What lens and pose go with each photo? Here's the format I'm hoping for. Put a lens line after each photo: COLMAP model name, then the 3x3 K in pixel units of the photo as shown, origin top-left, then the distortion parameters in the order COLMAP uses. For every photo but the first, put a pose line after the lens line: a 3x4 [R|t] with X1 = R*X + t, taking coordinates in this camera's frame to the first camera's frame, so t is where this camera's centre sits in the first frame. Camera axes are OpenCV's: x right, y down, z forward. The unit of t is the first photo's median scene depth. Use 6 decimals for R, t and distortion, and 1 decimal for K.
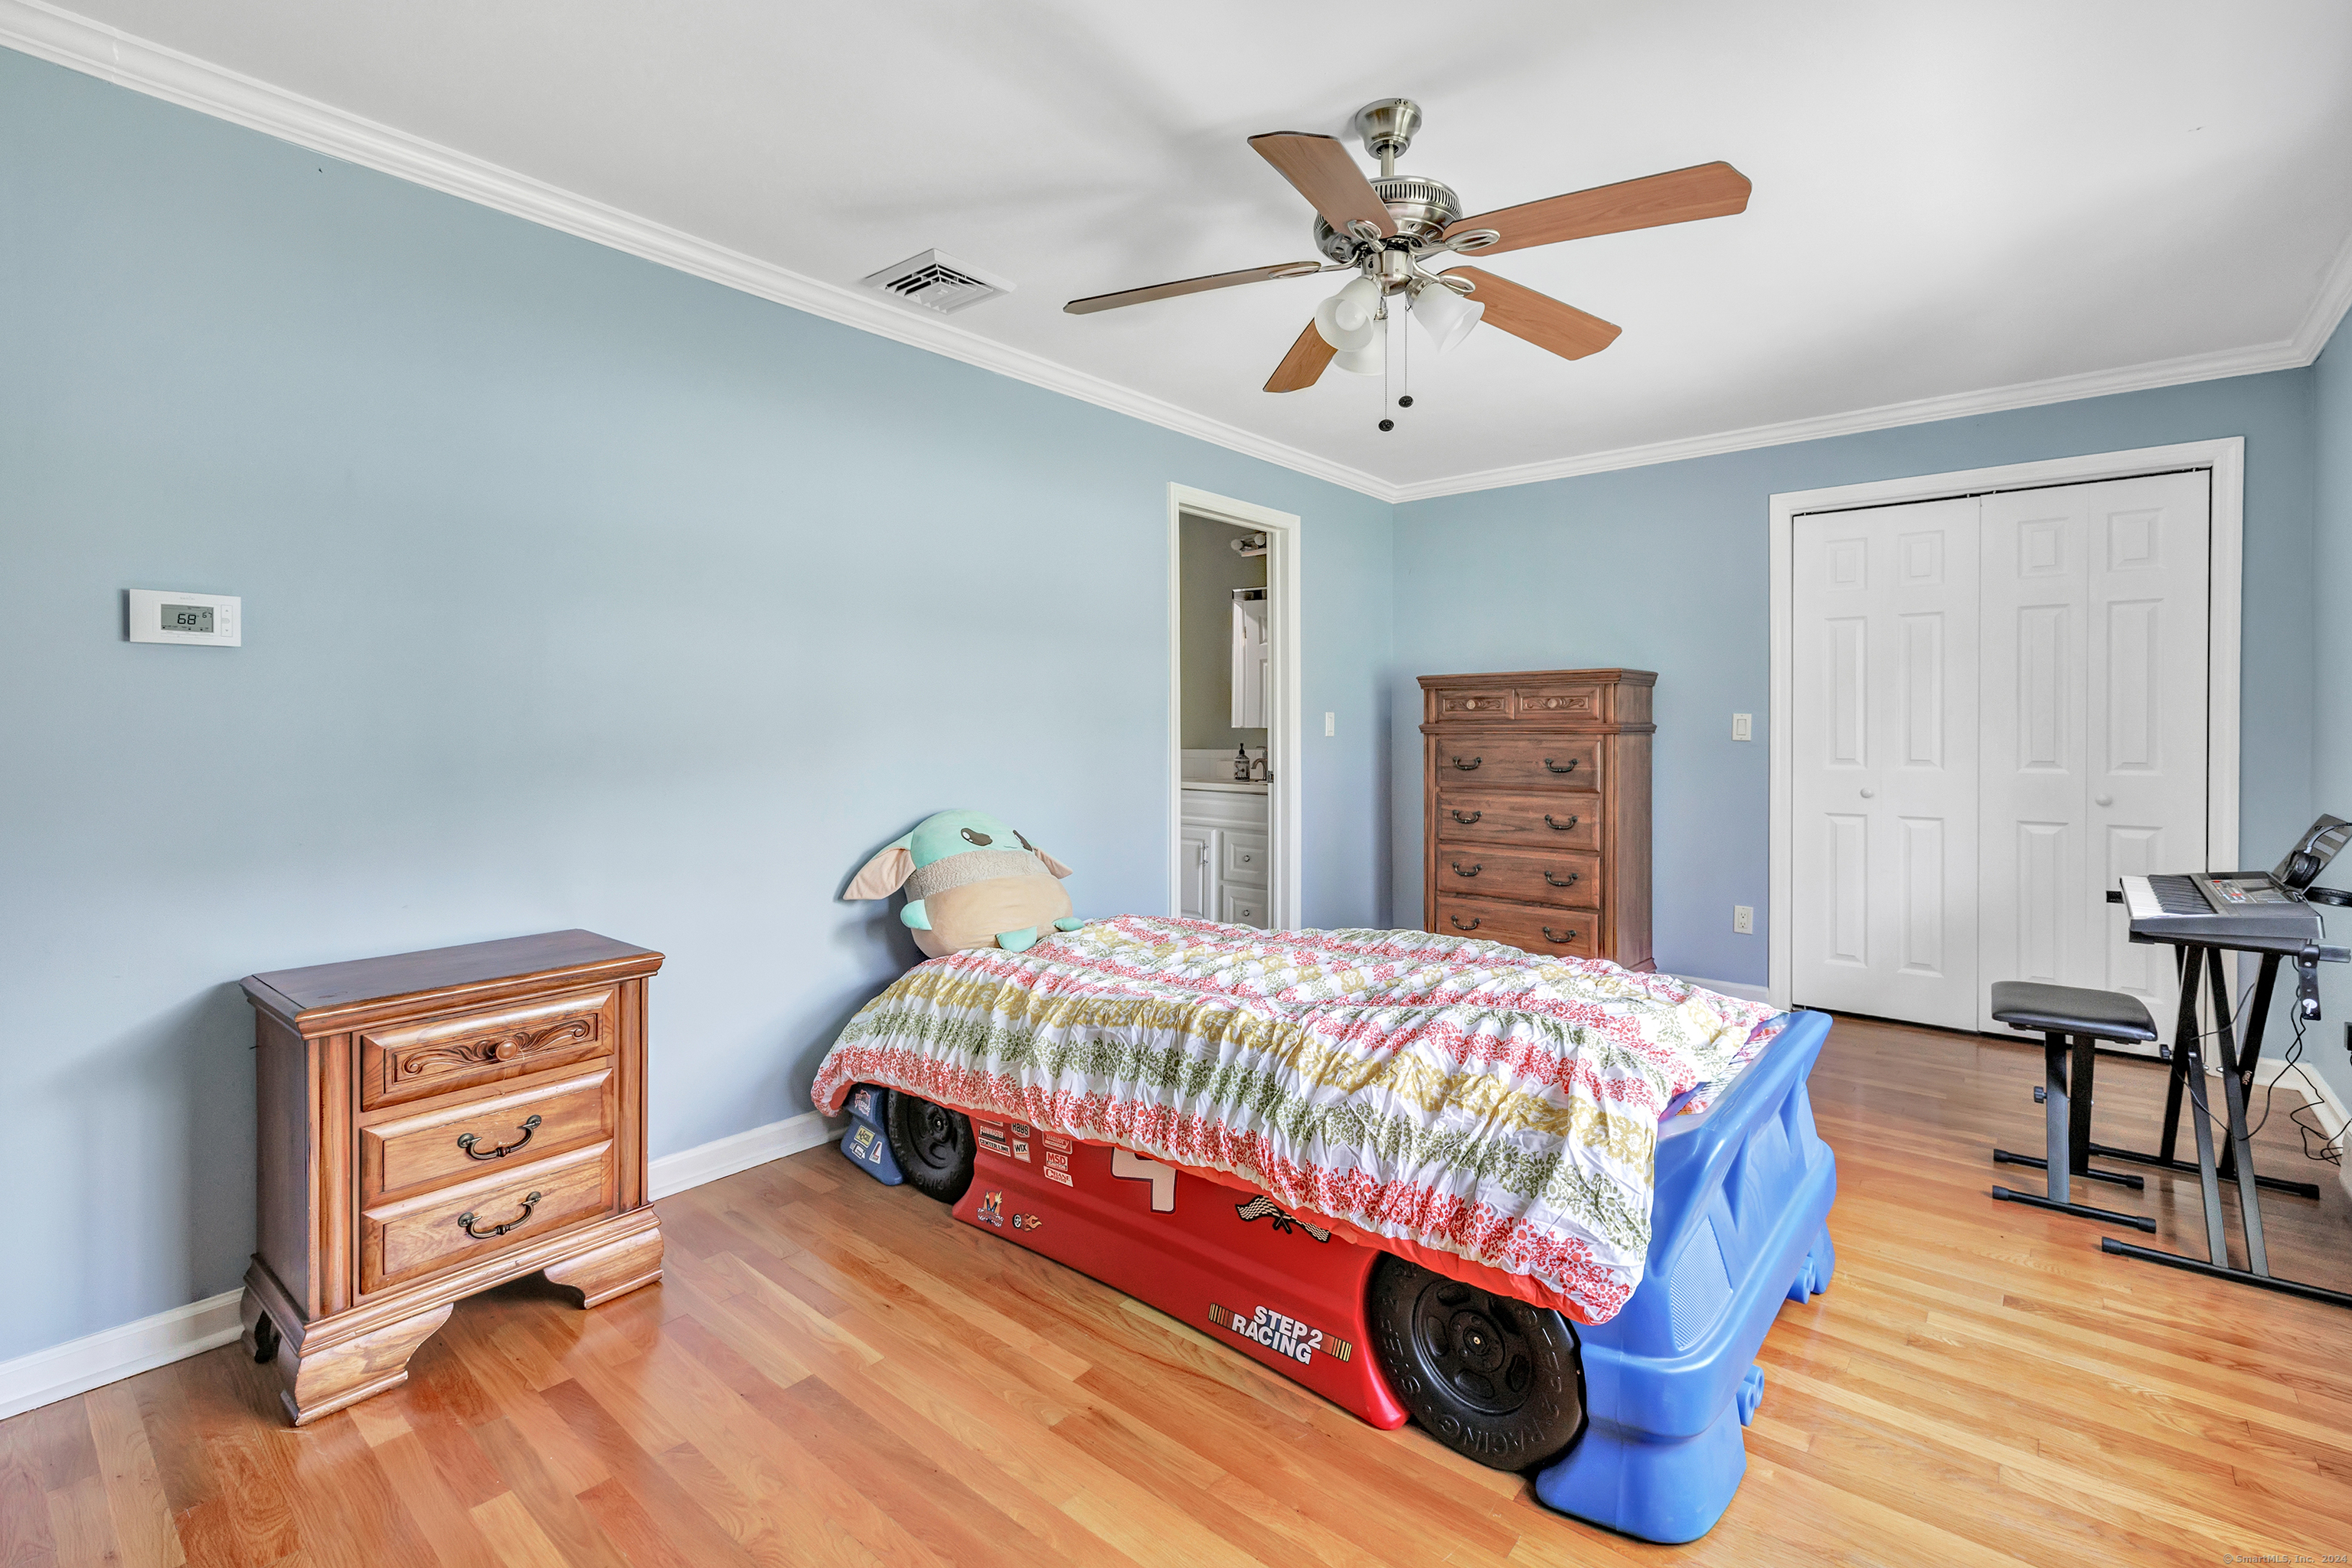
lens RADIAL K [[1051.9, 0, 1185.4], [0, 1051.9, 737.7], [0, 0, 1]] dist [0.000263, 0.000295]
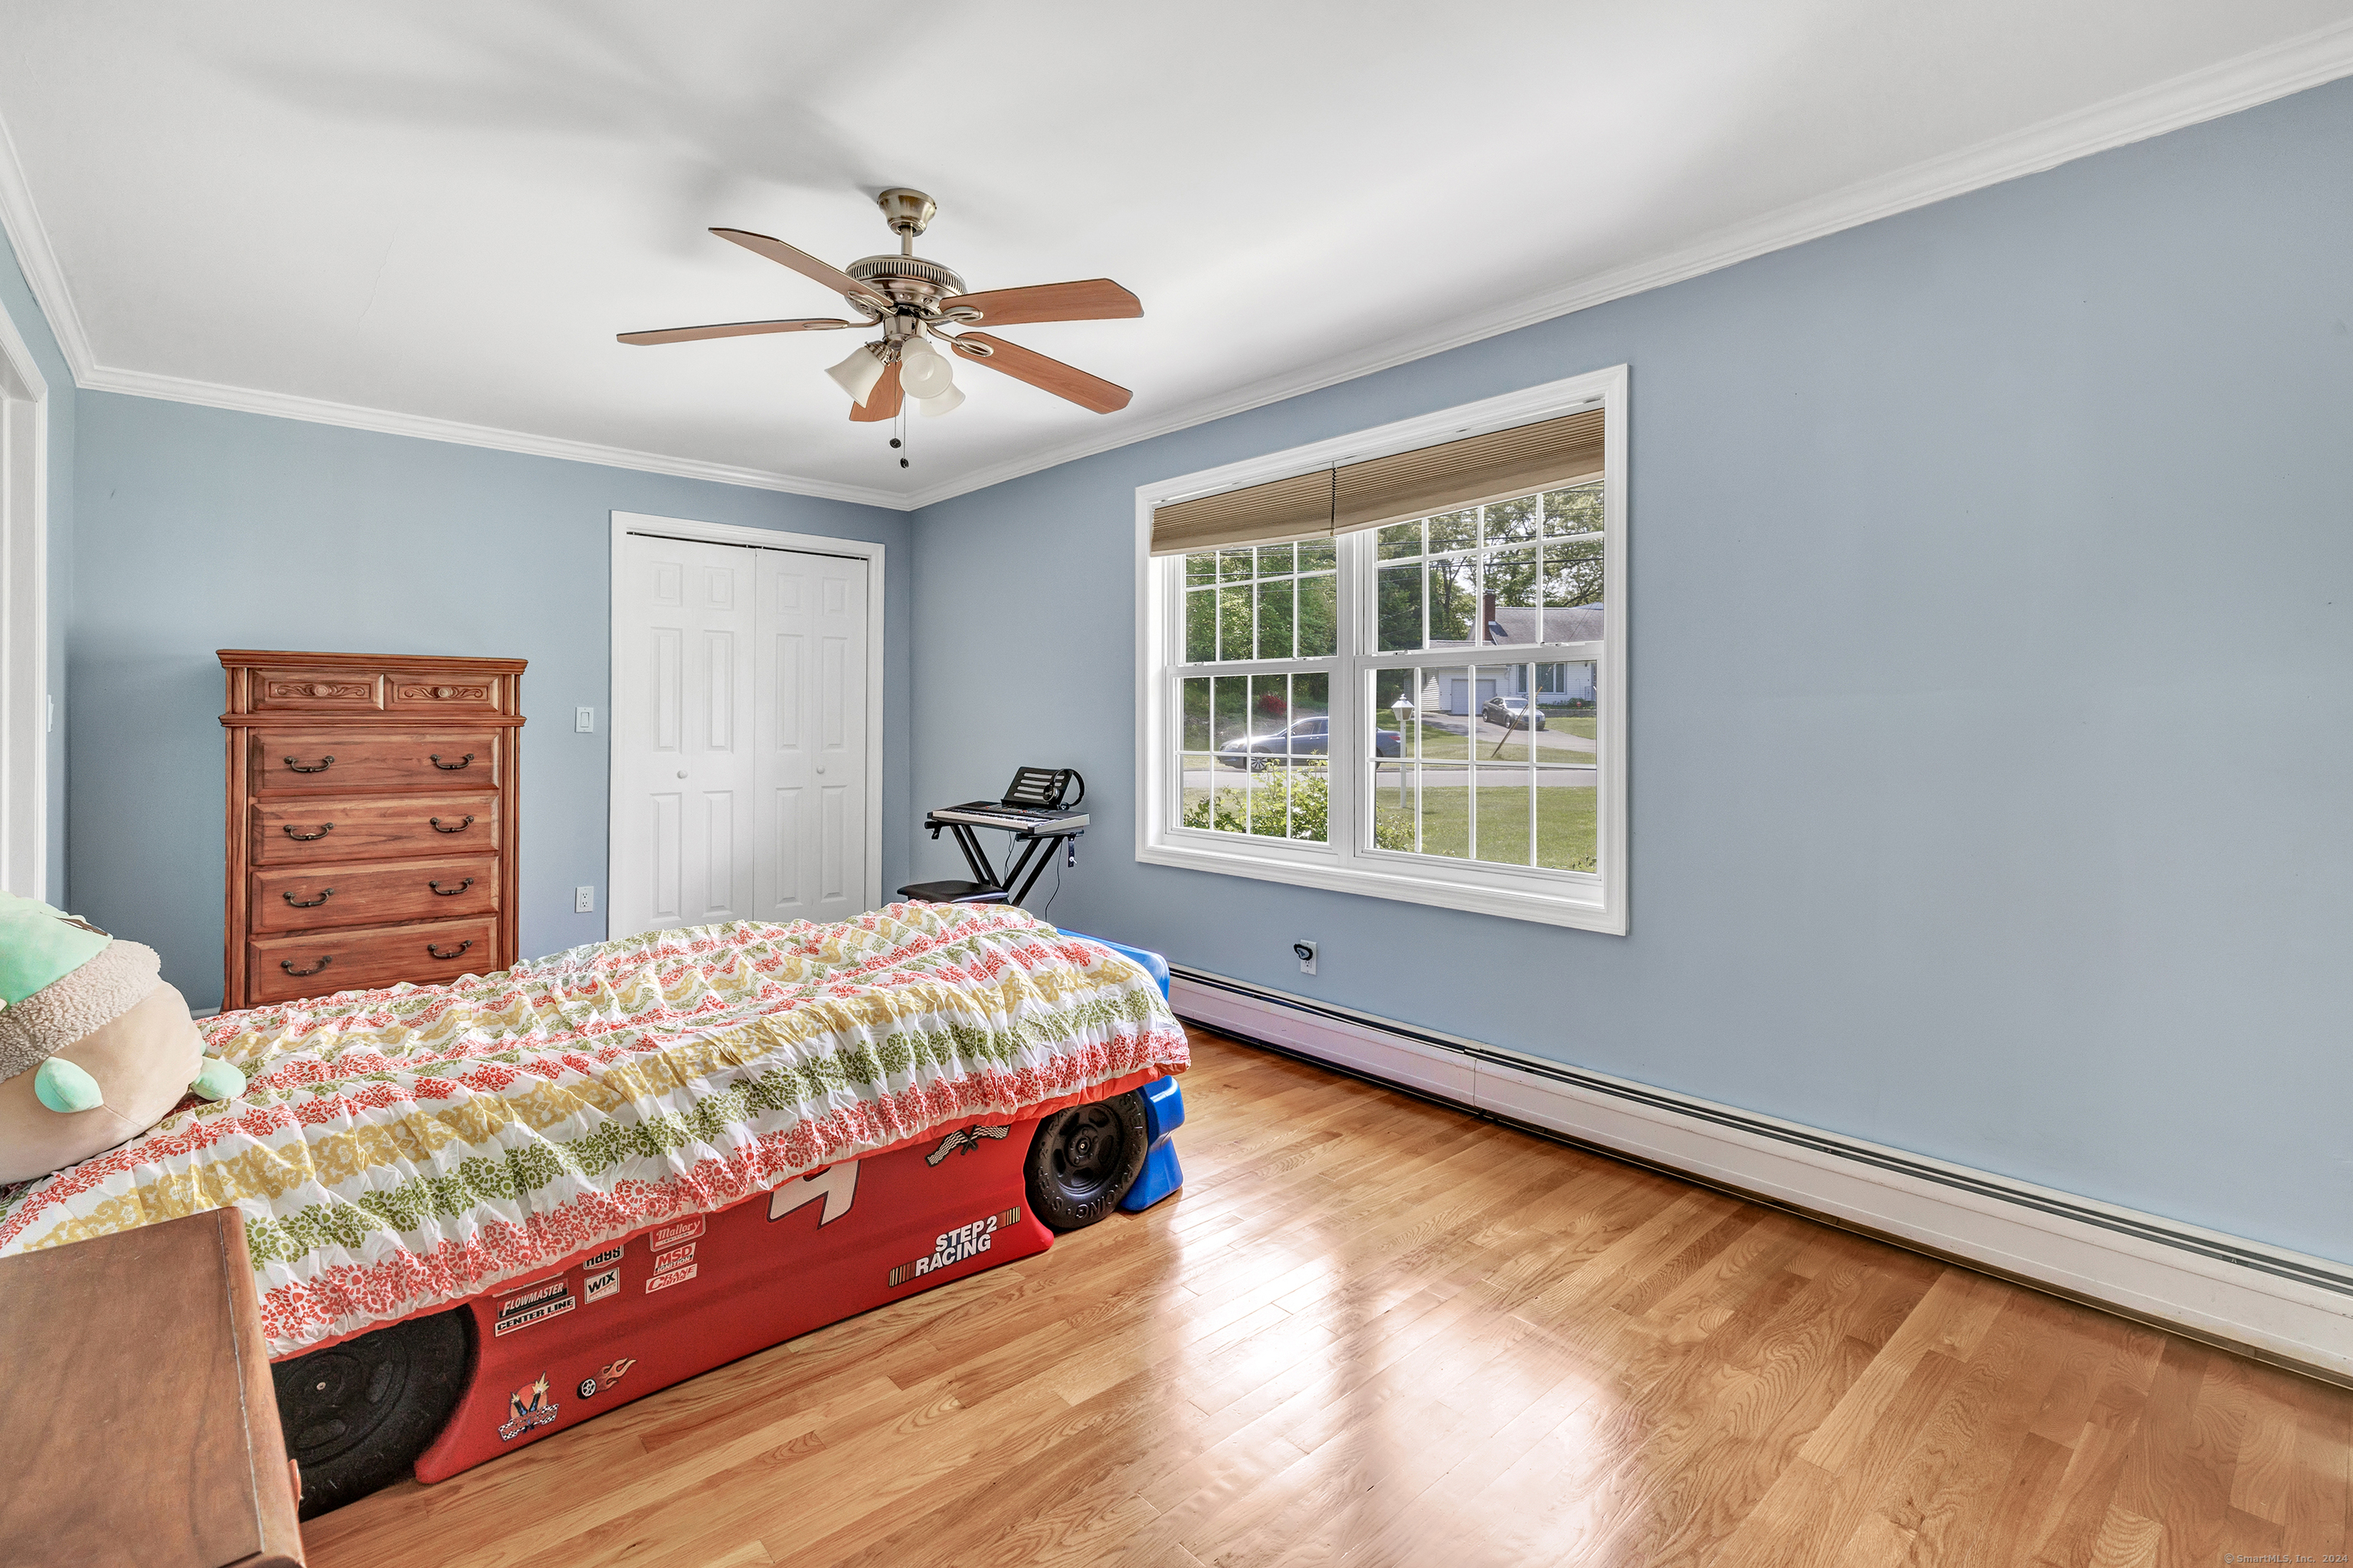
lens RADIAL K [[1052.4, 0, 1155.1], [0, 1052.4, 716.5], [0, 0, 1]] dist [0.000263, 0.000295]
pose [[0.157622, 0.005812, 0.987482, -0.450996], [0.005310, 0.999963, -0.006733, -0.003067], [-0.987485, 0.006305, 0.157585, 0.264235]]
